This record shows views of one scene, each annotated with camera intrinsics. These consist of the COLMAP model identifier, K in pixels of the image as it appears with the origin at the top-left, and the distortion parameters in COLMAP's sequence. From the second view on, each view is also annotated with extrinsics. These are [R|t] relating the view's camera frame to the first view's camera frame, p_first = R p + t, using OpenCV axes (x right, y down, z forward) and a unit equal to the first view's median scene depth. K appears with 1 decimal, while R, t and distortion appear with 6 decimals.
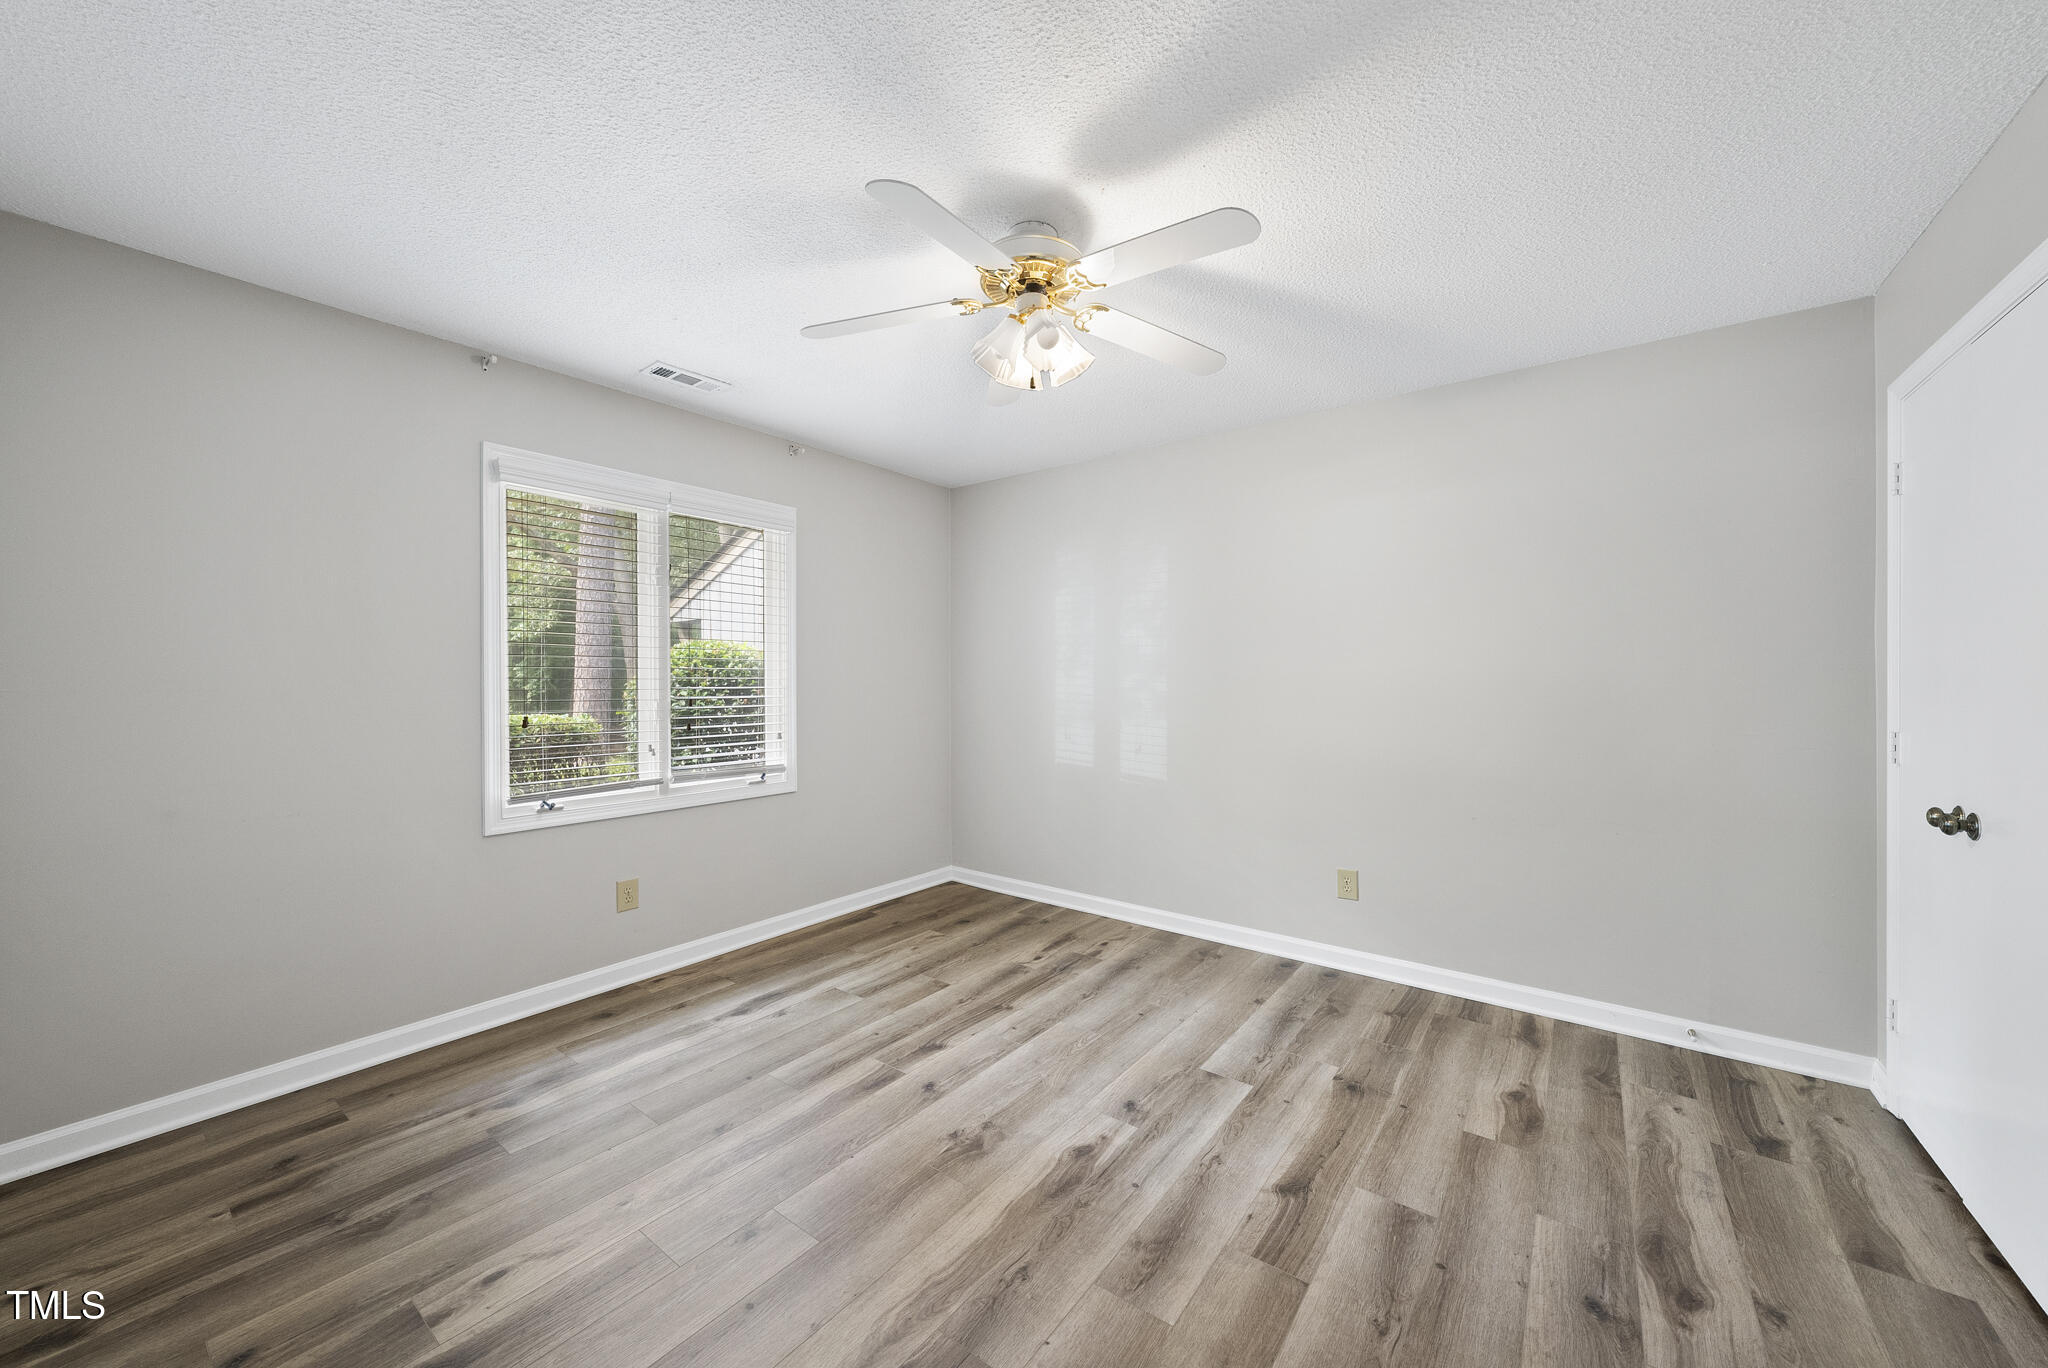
lens RADIAL K [[752.6, 0, 1042.2], [0, 752.6, 678.0], [0, 0, 1]] dist [-0.003290, 0.000660]
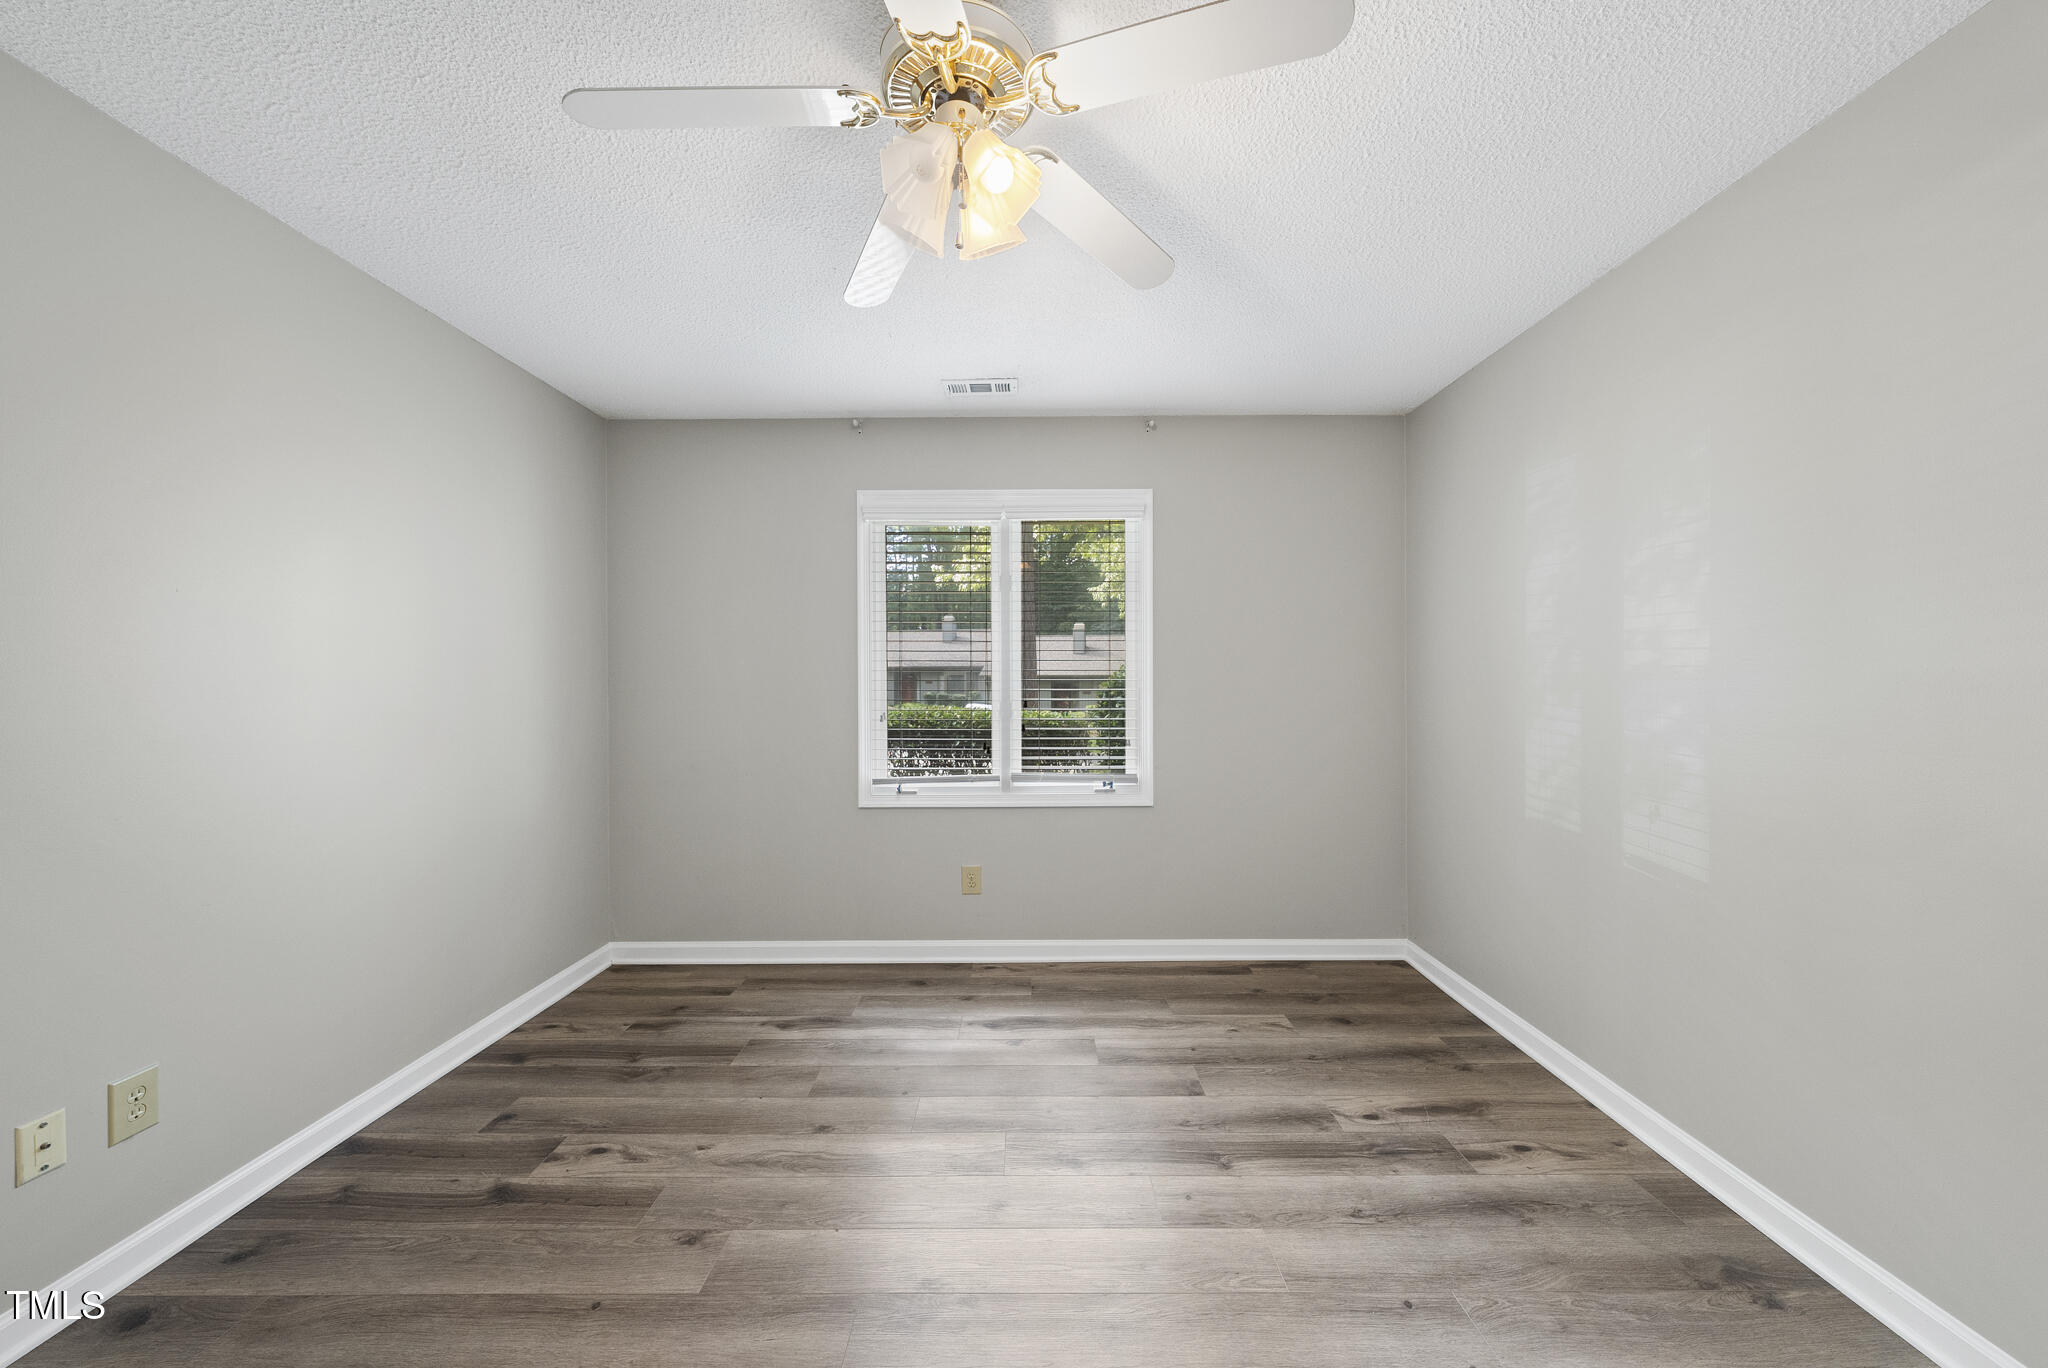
lens RADIAL K [[752.6, 0, 1031.4], [0, 752.6, 679.1], [0, 0, 1]] dist [-0.003290, 0.000660]
pose [[0.588291, -0.002823, -0.808644, 0.364140], [0.003438, 0.999994, -0.000990, -0.000044], [0.808642, -0.002198, 0.588297, 0.417290]]
